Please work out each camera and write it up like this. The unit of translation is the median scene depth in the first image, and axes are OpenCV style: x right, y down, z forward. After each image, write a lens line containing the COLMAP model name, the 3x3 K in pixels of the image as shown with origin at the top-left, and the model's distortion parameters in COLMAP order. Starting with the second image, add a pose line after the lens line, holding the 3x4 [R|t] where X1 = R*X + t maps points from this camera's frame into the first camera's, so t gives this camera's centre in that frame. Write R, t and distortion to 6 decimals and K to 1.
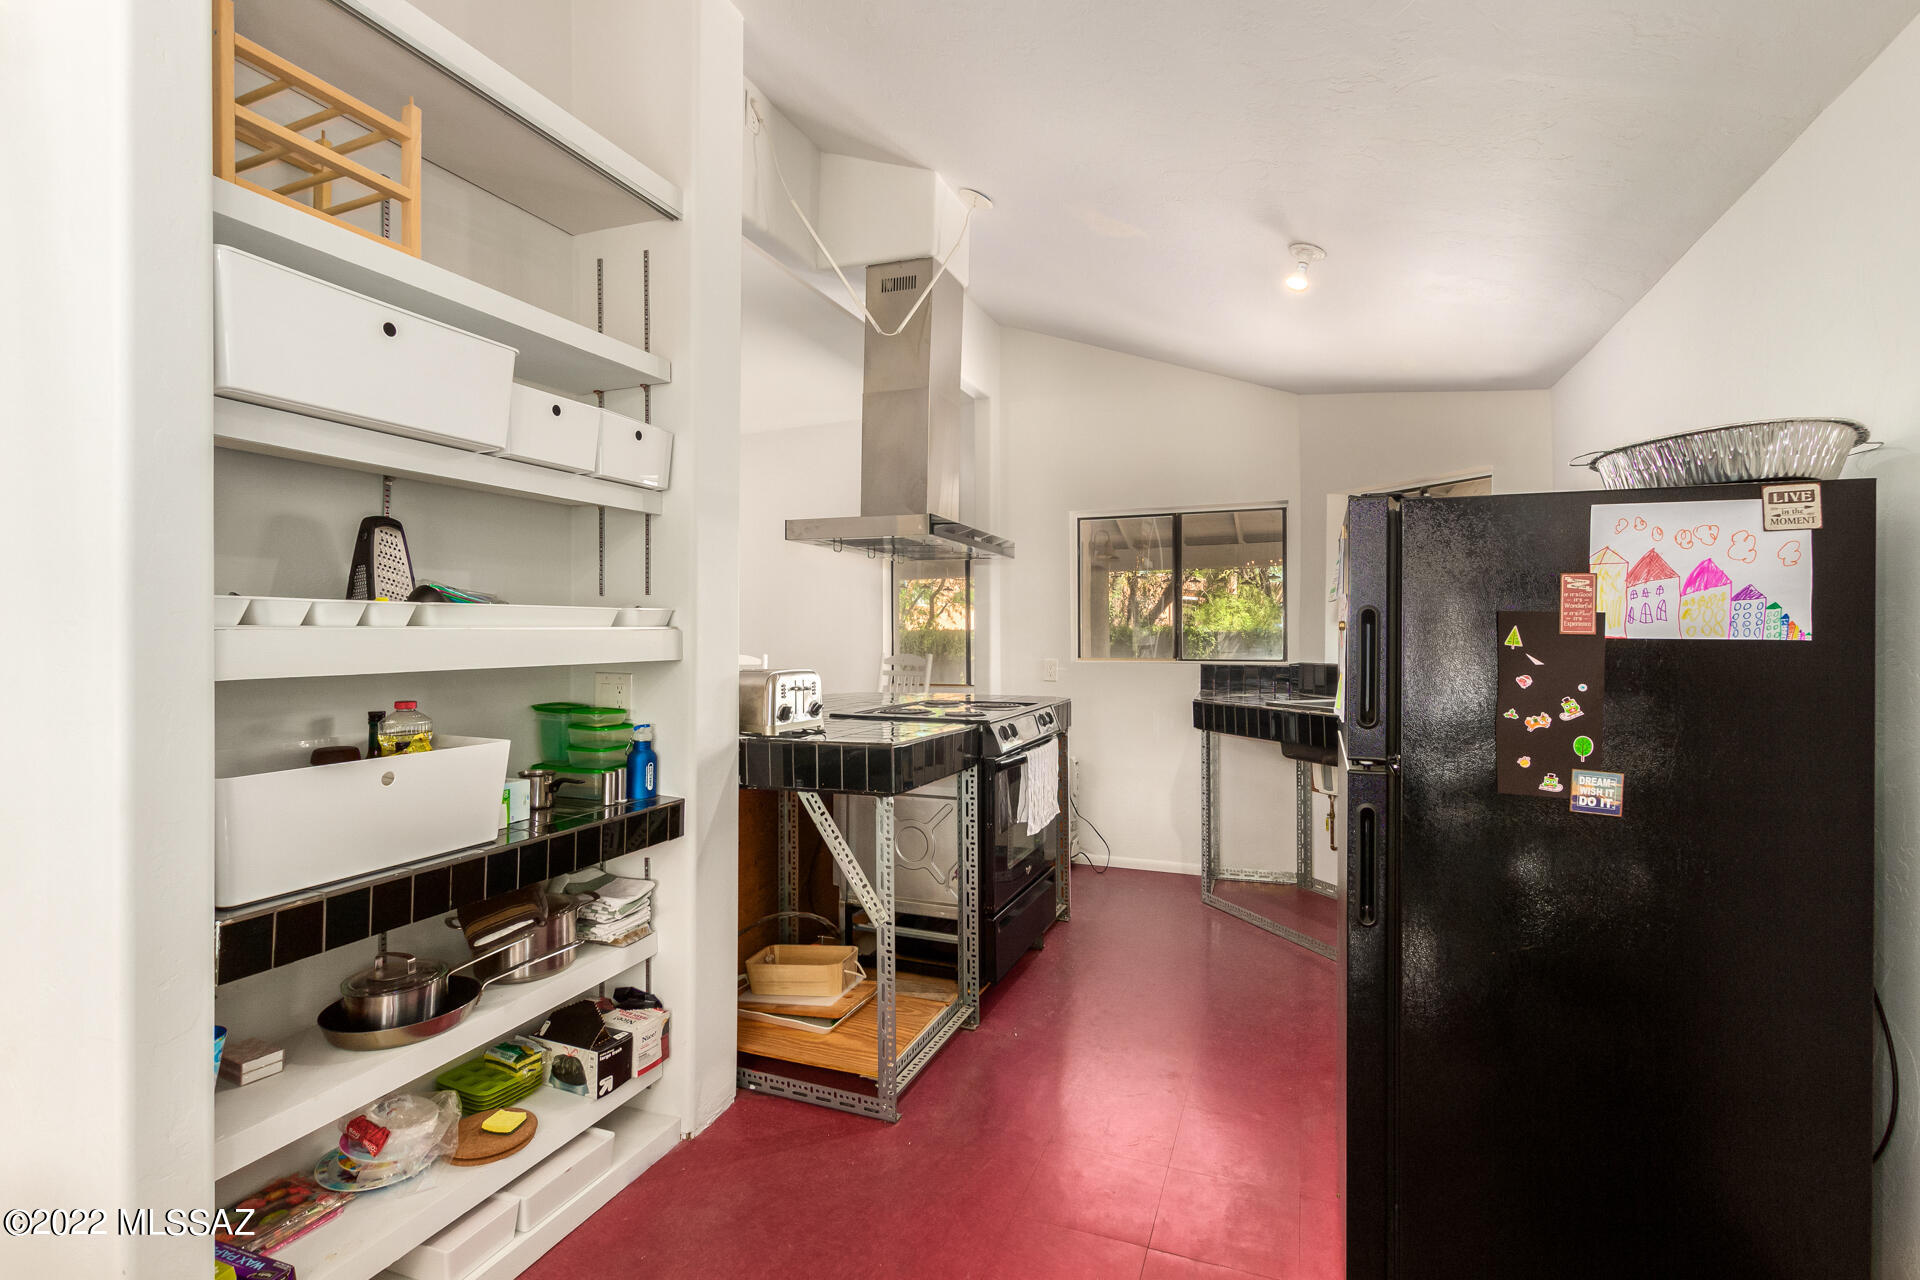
lens RADIAL K [[878.4, 0, 966.7], [0, 878.4, 640.3], [0, 0, 1]] dist [0.006190, -0.003158]
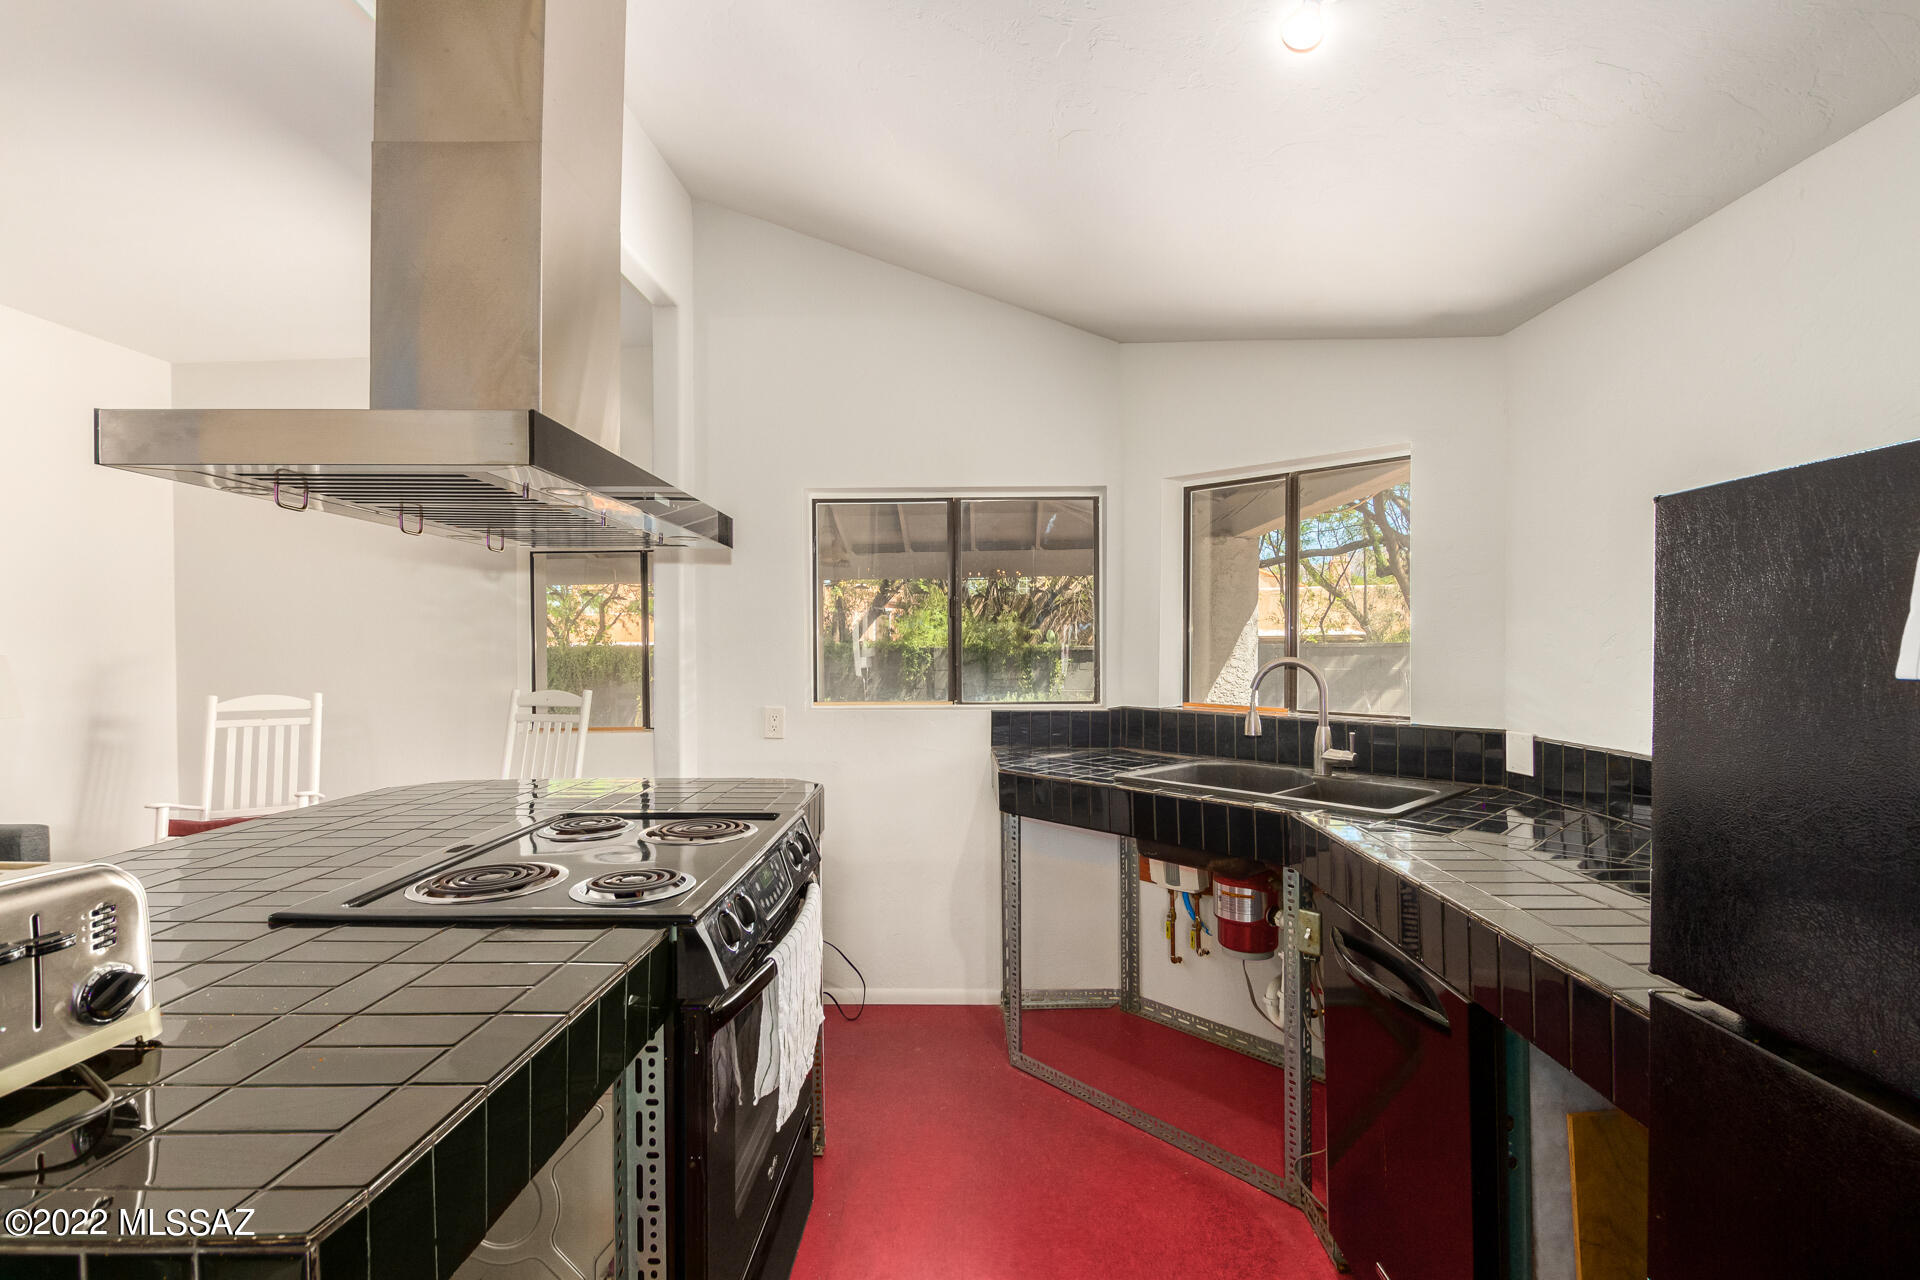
lens RADIAL K [[878.4, 0, 969.1], [0, 878.4, 650.0], [0, 0, 1]] dist [0.006190, -0.003158]
pose [[0.938437, -0.004795, 0.345418, 0.002807], [0.004886, 0.999988, 0.000607, -0.023122], [-0.345416, 0.001118, 0.938449, 0.341140]]
